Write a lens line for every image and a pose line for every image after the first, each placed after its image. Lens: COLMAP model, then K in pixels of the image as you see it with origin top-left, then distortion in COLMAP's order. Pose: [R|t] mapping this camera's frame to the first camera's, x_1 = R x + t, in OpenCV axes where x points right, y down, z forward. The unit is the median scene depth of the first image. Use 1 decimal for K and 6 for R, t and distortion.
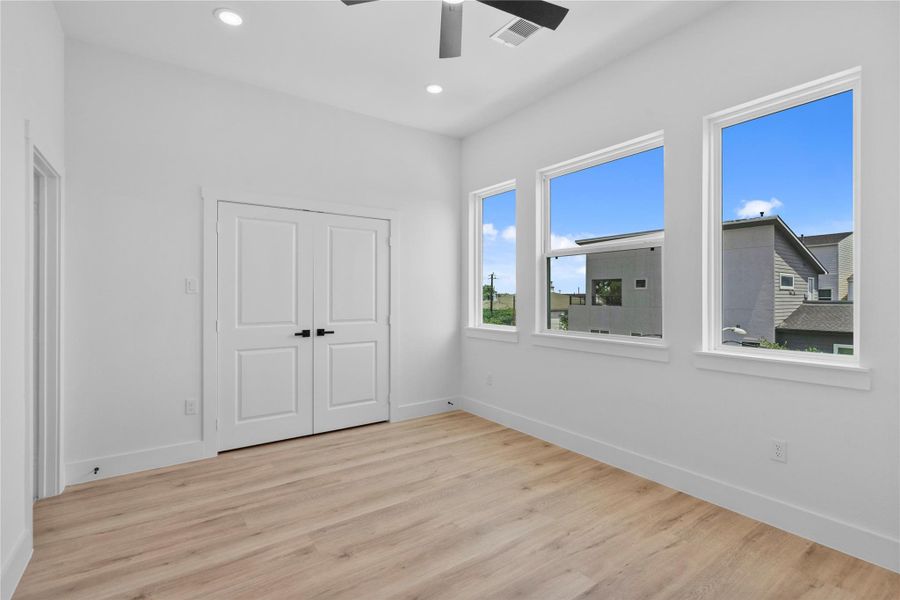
lens RADIAL K [[438.0, 0, 449.6], [0, 438.0, 299.0], [0, 0, 1]] dist [0.001492, 0.001476]
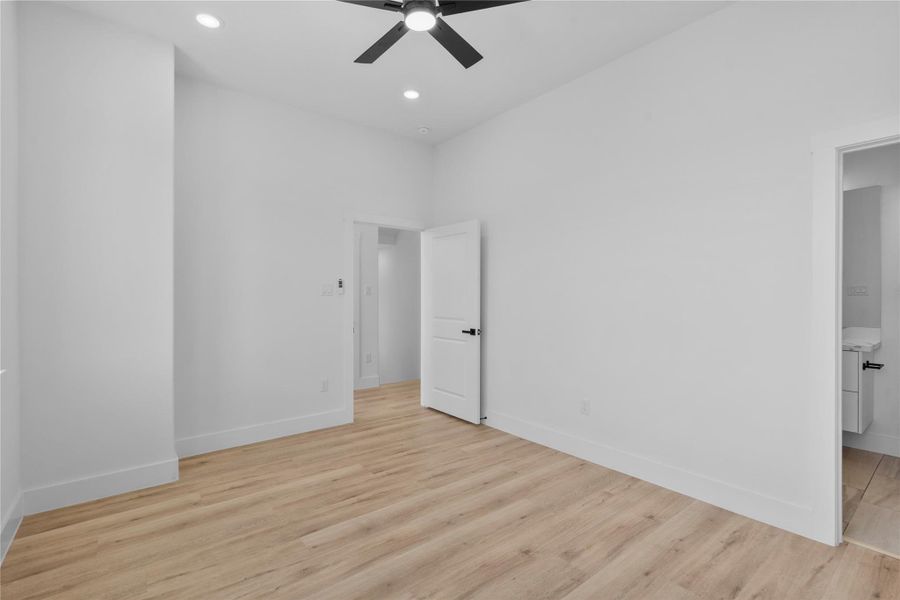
lens RADIAL K [[394.0, 0, 449.8], [0, 394.0, 299.6], [0, 0, 1]] dist [0.015884, -0.000249]
pose [[-0.997322, 0.002819, -0.073086, 0.003599], [0.001874, 0.999914, 0.012999, -0.013151], [0.073116, 0.012827, -0.997241, 1.863177]]
